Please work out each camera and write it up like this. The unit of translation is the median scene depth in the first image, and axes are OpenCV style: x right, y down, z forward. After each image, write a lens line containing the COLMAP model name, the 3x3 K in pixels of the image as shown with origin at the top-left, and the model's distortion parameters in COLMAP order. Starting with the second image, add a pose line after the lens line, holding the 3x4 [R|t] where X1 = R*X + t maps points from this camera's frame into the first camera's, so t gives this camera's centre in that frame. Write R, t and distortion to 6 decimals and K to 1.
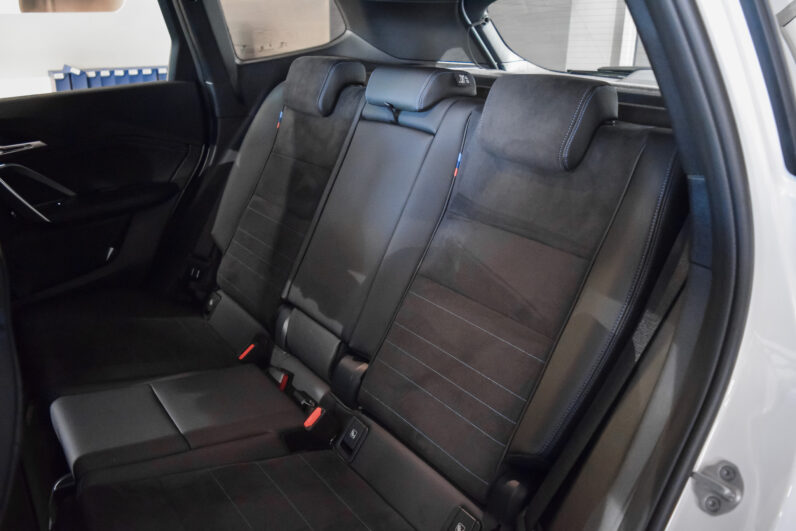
lens RADIAL K [[620.4, 0, 397.1], [0, 620.4, 285.7], [0, 0, 1]] dist [-0.082890, 0.014176]
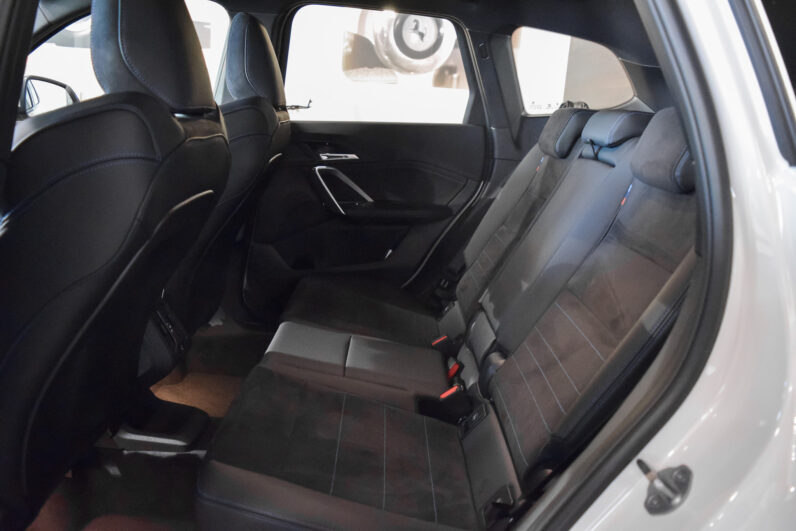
lens RADIAL K [[620.4, 0, 397.1], [0, 620.4, 285.7], [0, 0, 1]] dist [-0.082890, 0.014176]
pose [[0.809518, 0.199771, -0.552062, 0.333280], [-0.278291, 0.958544, -0.061210, 0.107386], [0.516948, 0.203184, 0.831554, -0.032363]]
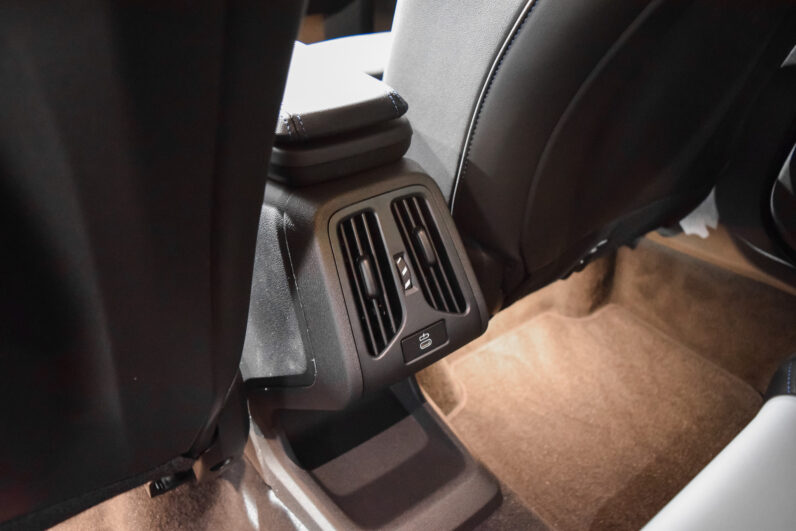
lens RADIAL K [[607.8, 0, 398.0], [0, 607.8, 265.5], [0, 0, 1]] dist [-0.084332, 0.003304]
pose [[0.023038, 0.537624, -0.842870, -0.287340], [-0.394679, 0.779504, 0.486418, 0.050291], [0.918530, 0.321457, 0.230147, 0.594810]]
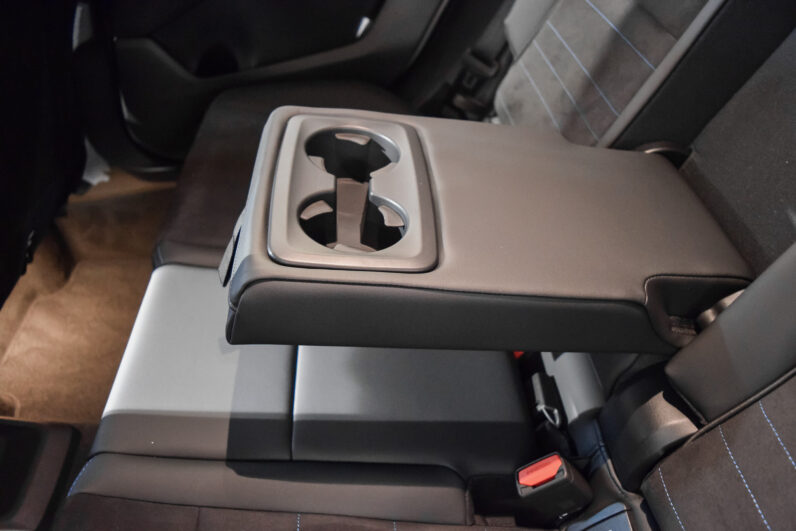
lens RADIAL K [[607.8, 0, 398.0], [0, 607.8, 265.5], [0, 0, 1]] dist [-0.084332, 0.003304]
pose [[0.840157, 0.337371, -0.424636, -0.074686], [-0.183875, 0.913786, 0.362195, -0.078120], [0.510221, -0.226221, 0.829758, 0.519119]]
